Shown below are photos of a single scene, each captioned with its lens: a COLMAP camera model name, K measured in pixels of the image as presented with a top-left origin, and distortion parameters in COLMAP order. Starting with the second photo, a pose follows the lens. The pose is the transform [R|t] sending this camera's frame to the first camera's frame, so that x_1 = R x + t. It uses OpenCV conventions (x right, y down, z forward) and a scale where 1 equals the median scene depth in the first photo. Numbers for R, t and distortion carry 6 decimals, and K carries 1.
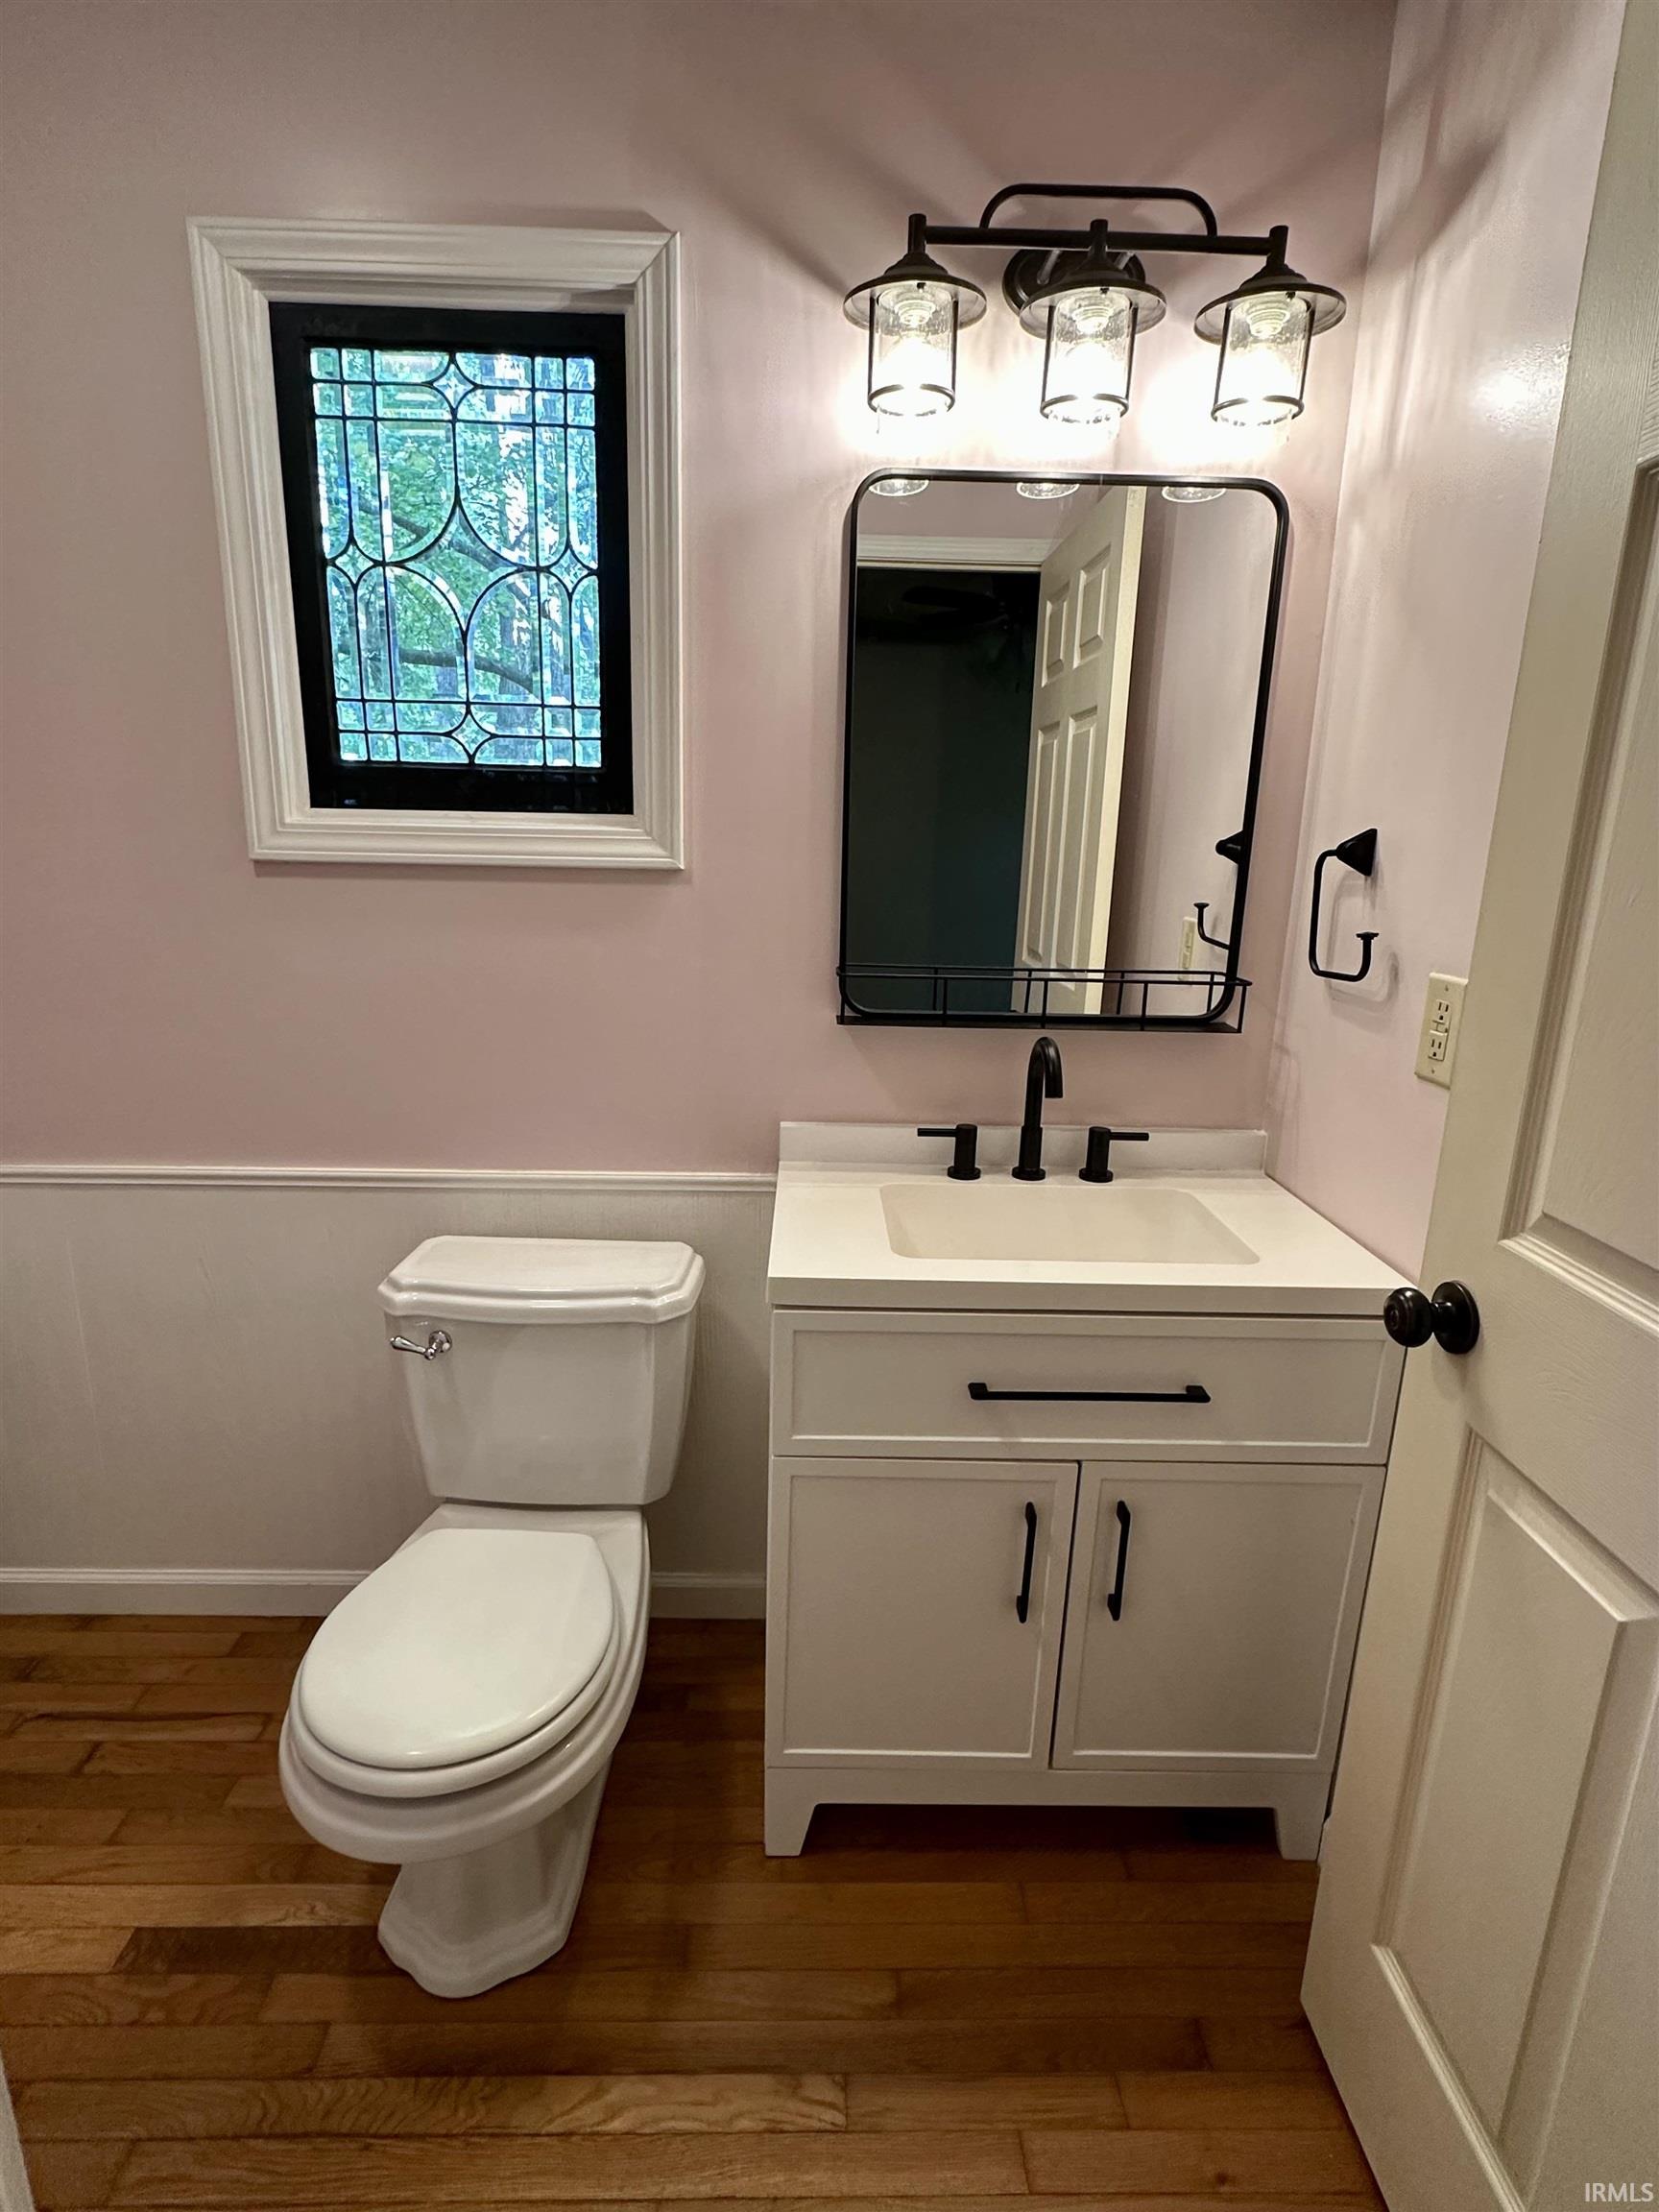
lens RADIAL K [[1079.4, 0, 829.5], [0, 1079.4, 1107.7], [0, 0, 1]] dist [-0.006270, 0.000551]
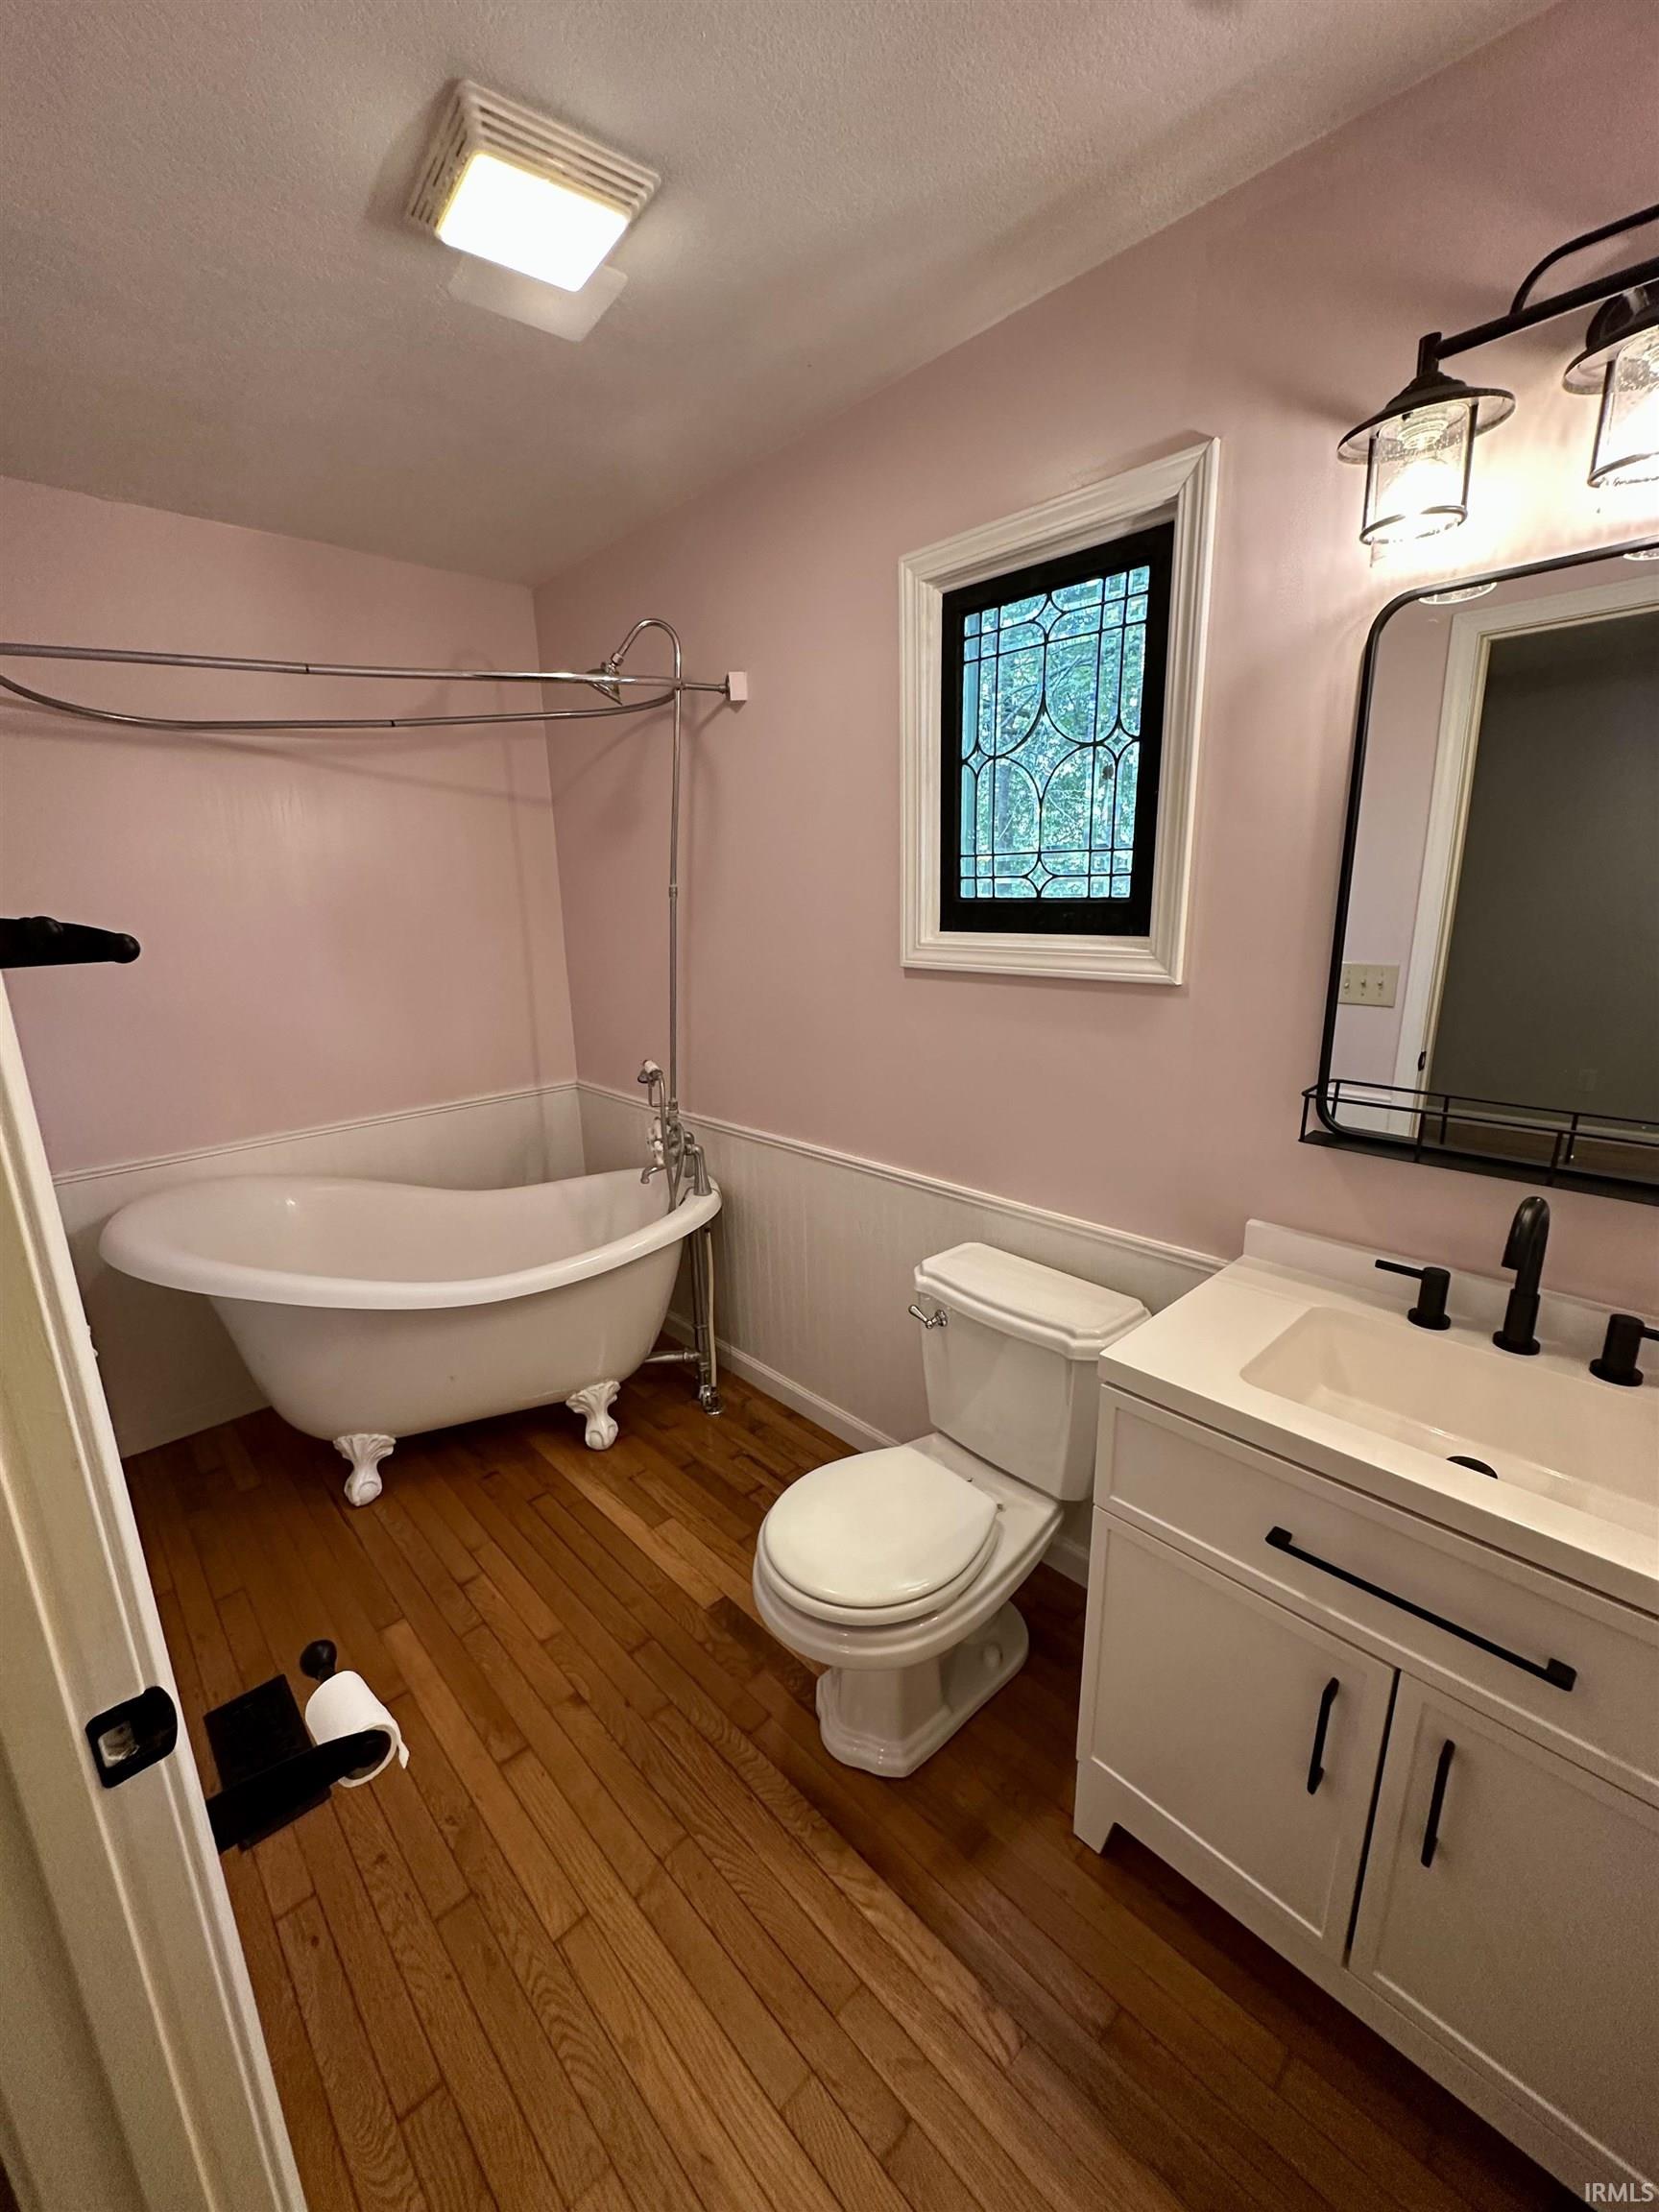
lens RADIAL K [[889.1, 0, 819.2], [0, 889.1, 1103.5], [0, 0, 1]] dist [-0.003989, 0.000939]
pose [[0.664468, 0.139851, -0.734114, 0.348965], [-0.139981, 0.988239, 0.061562, -0.109033], [0.734090, 0.061856, 0.676229, 0.093572]]
